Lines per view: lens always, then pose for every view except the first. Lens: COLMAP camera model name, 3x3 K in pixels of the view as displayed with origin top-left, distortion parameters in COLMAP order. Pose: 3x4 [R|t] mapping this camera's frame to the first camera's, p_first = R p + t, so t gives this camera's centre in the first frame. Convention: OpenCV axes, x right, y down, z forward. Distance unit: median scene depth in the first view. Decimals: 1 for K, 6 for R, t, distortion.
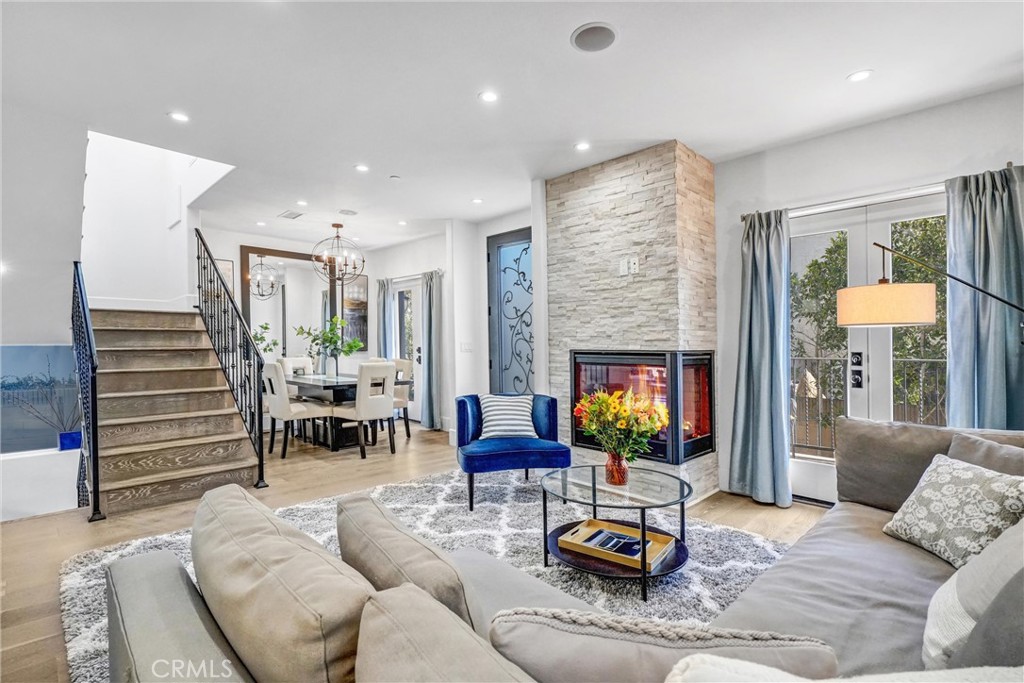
lens RADIAL K [[461.5, 0, 514.8], [0, 461.5, 340.6], [0, 0, 1]] dist [-0.002440, 0.000006]
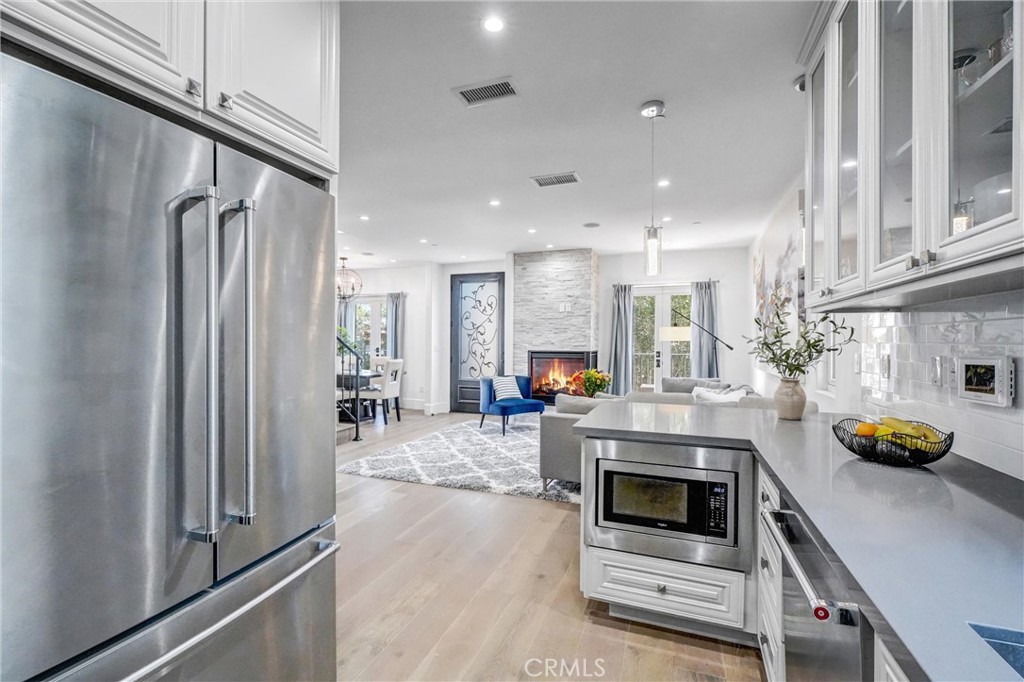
lens RADIAL K [[461.5, 0, 507.0], [0, 461.5, 340.4], [0, 0, 1]] dist [-0.002440, 0.000006]
pose [[0.905004, 0.002631, 0.425394, -0.771954], [-0.007309, 0.999929, 0.009365, -0.038402], [-0.425340, -0.011584, 0.904960, -0.629338]]
